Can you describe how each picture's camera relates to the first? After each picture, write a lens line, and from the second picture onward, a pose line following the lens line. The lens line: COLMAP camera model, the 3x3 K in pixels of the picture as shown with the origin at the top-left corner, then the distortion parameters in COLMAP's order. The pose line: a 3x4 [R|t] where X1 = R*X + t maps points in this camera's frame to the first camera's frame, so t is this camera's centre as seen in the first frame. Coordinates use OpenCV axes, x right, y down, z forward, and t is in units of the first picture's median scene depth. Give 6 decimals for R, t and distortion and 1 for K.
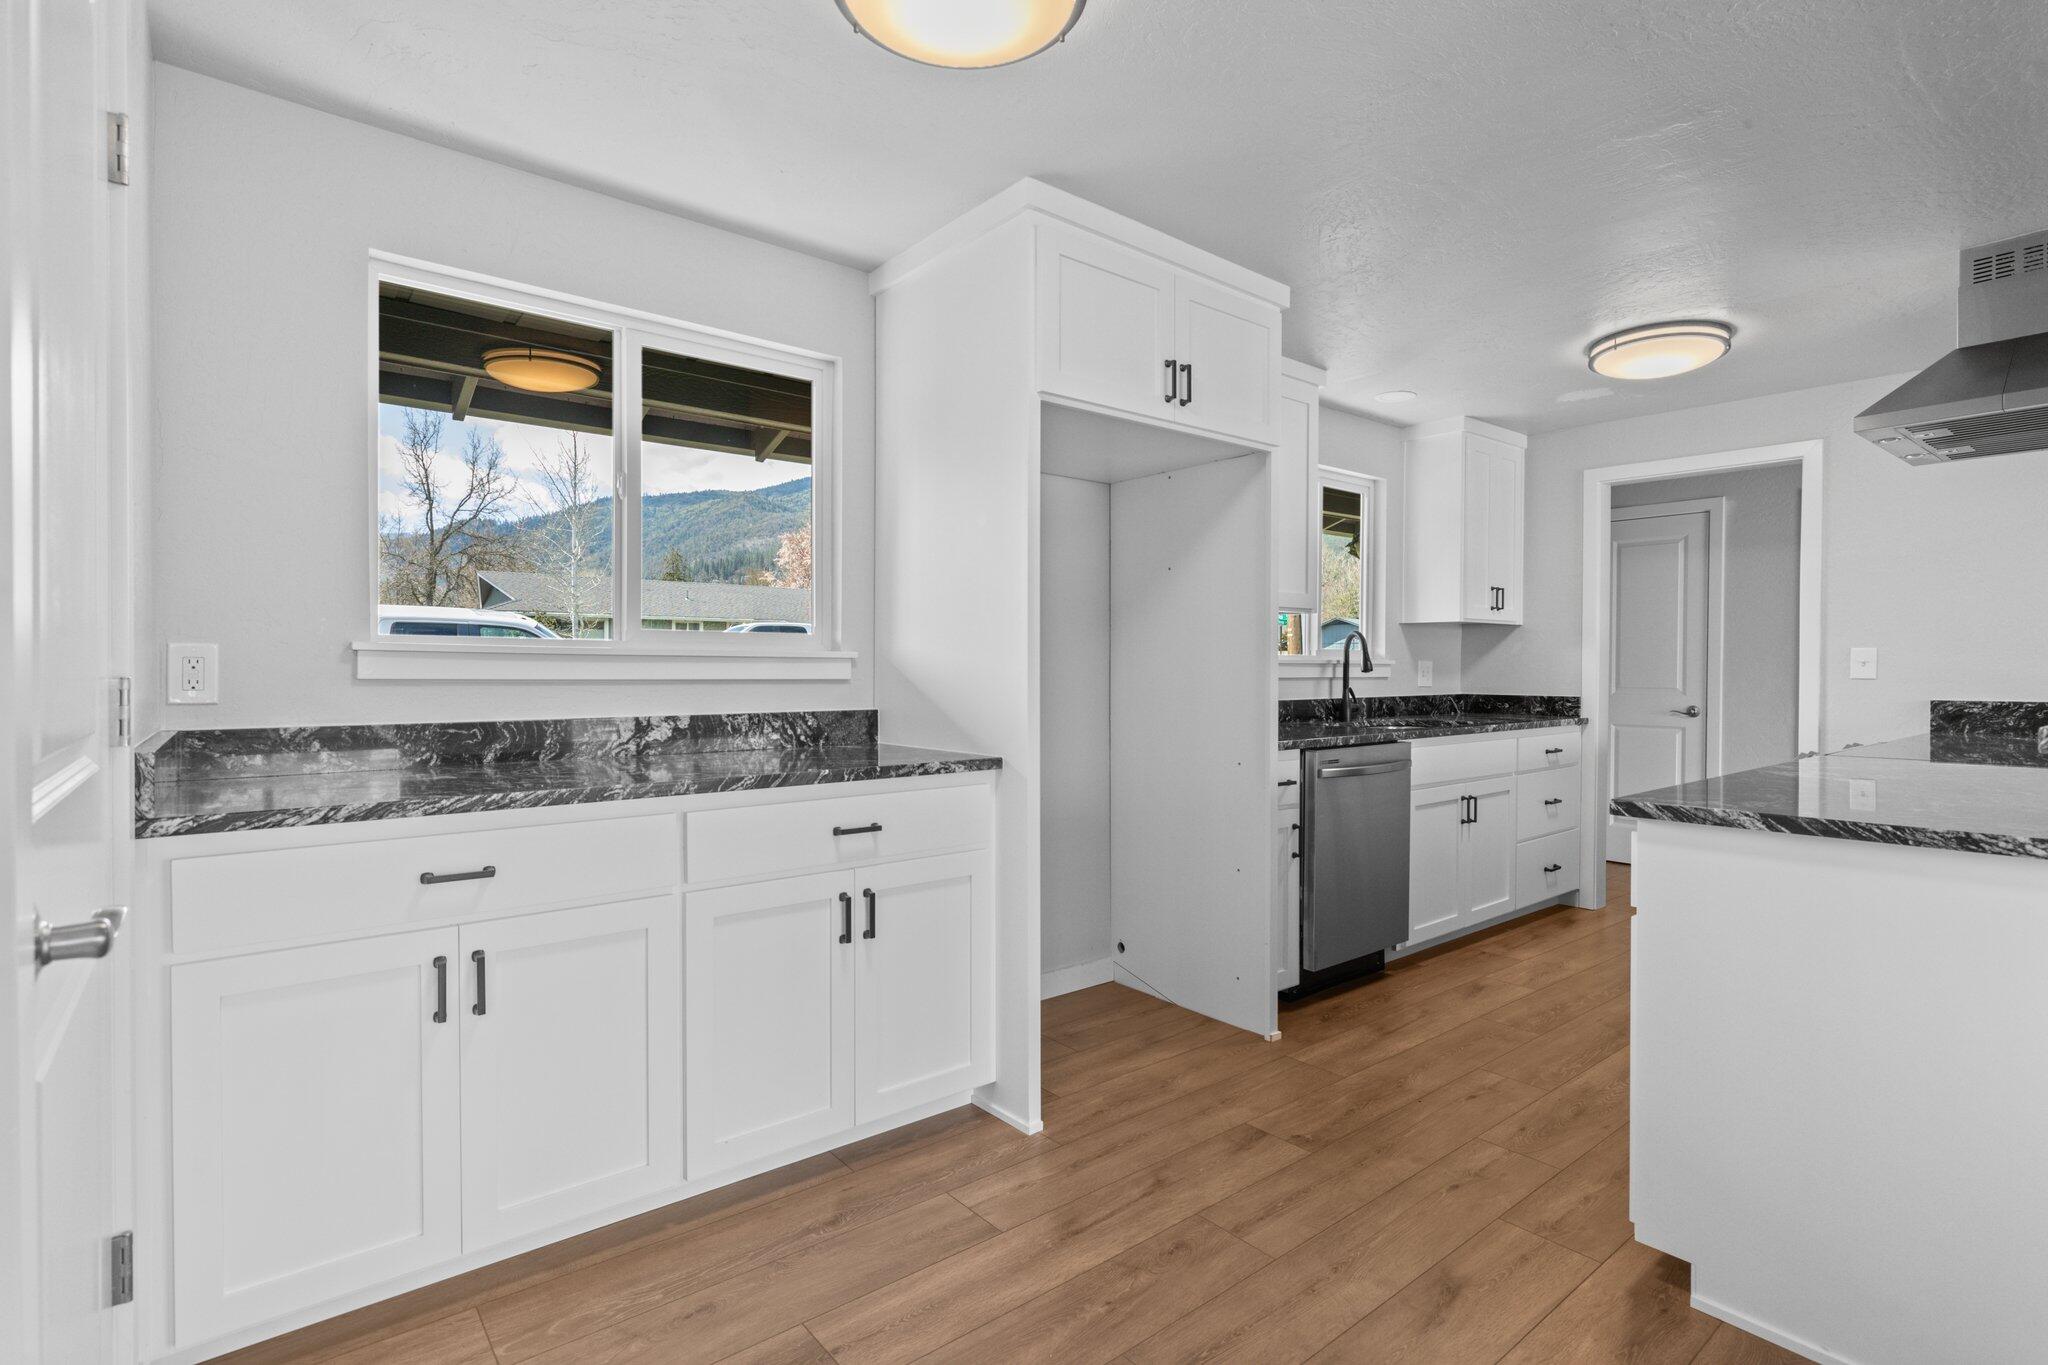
lens RADIAL K [[980.6, 0, 1024.0], [0, 980.6, 682.5], [0, 0, 1]] dist [-0.012720, 0.000538]
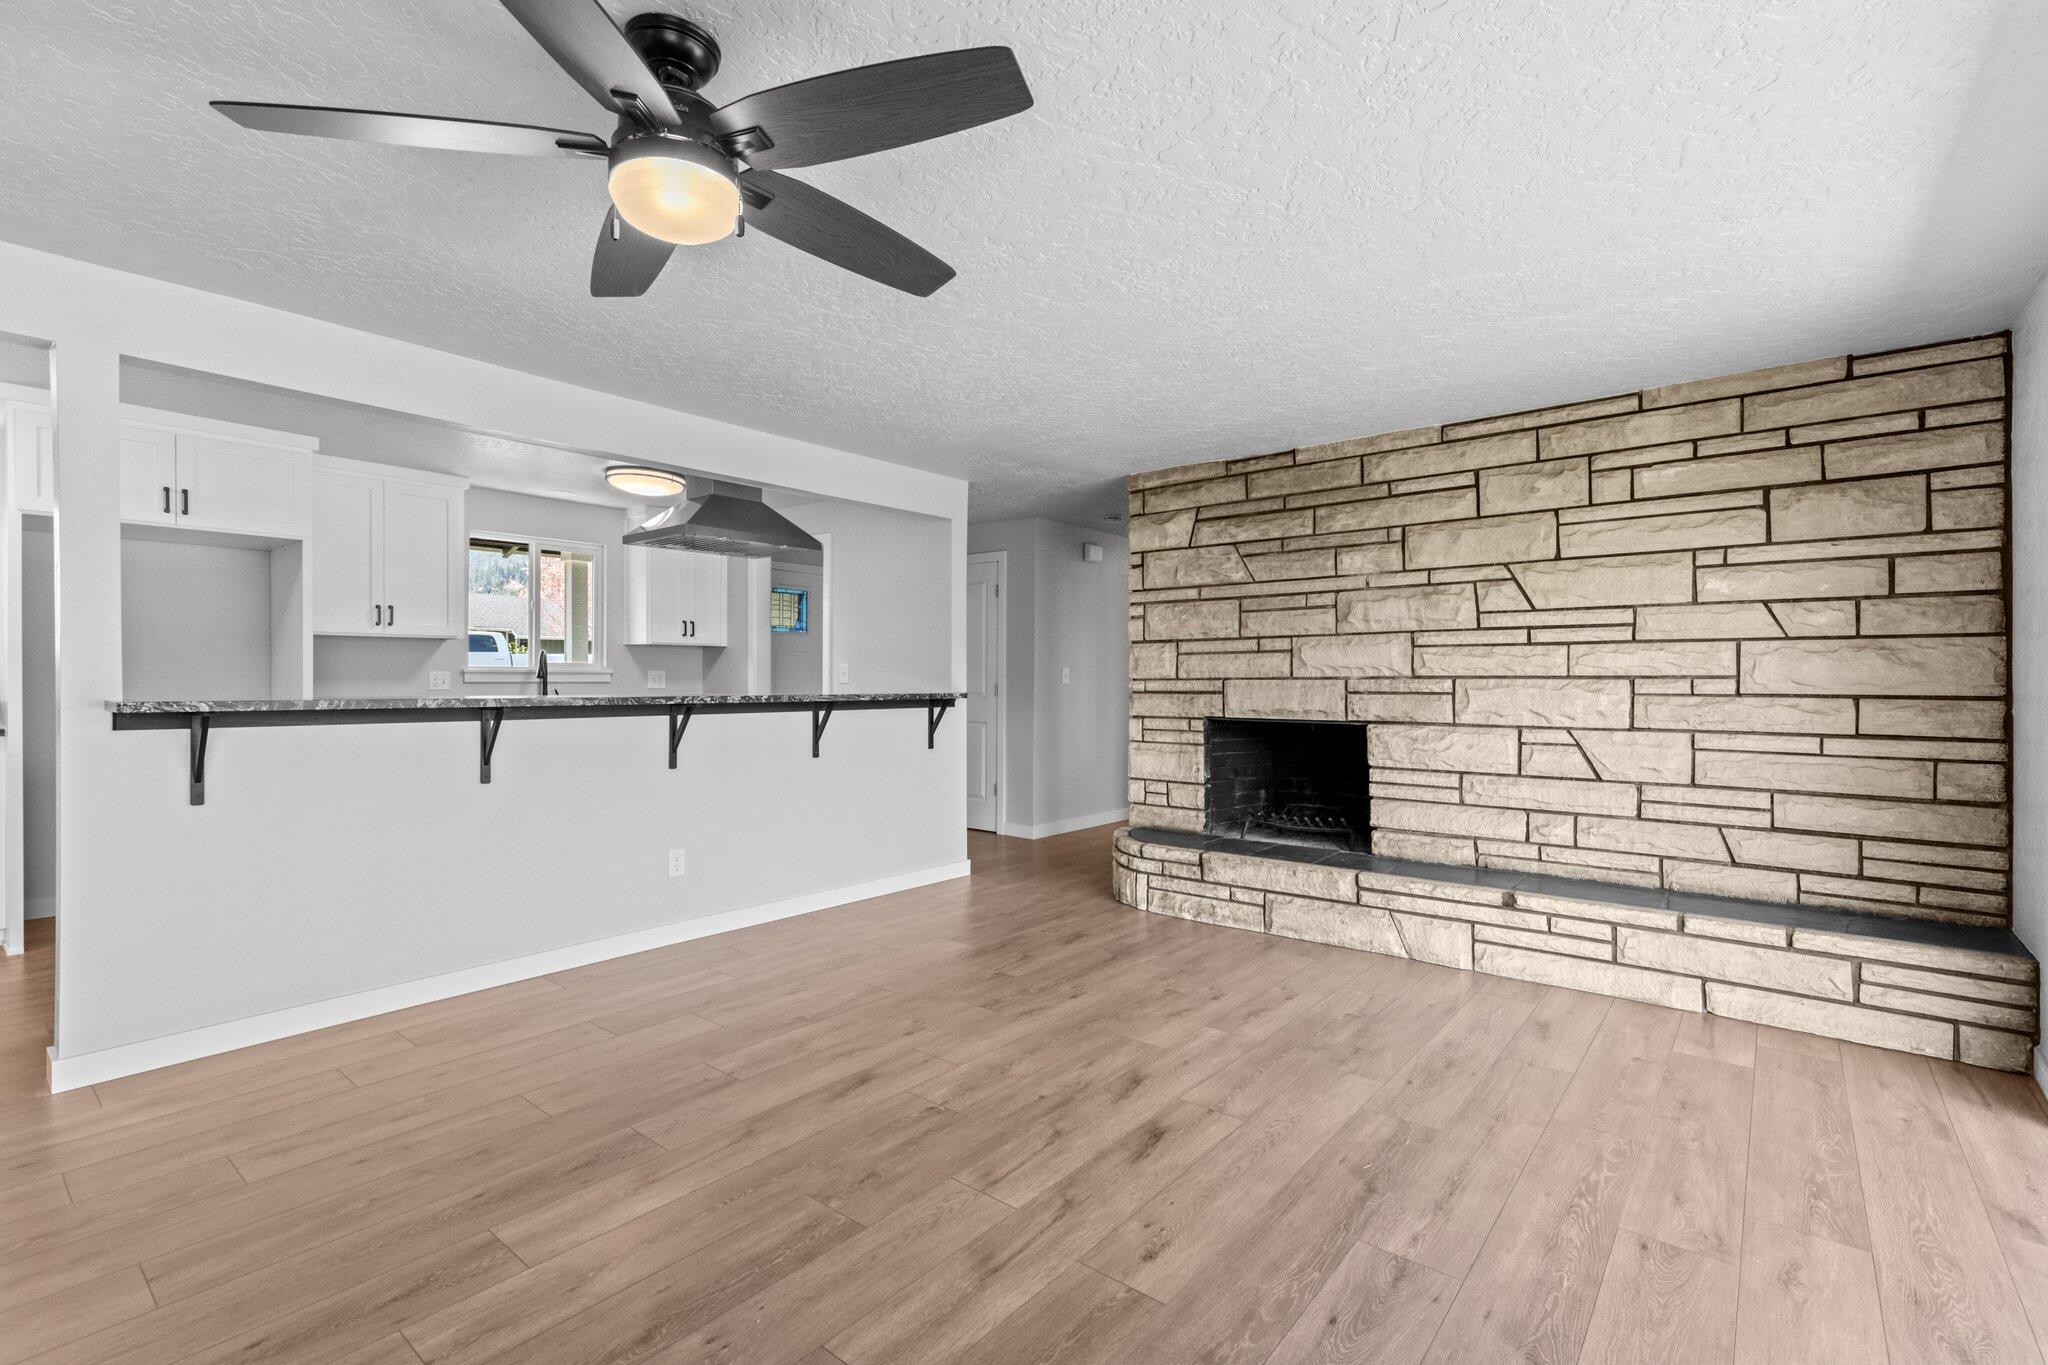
lens RADIAL K [[918.8, 0, 1030.8], [0, 918.8, 681.1], [0, 0, 1]] dist [0.005755, -0.000844]
pose [[0.978487, 0.002708, 0.206291, 0.750427], [-0.001033, 0.999966, -0.008229, 0.004218], [-0.206307, 0.007839, 0.978456, -0.489632]]
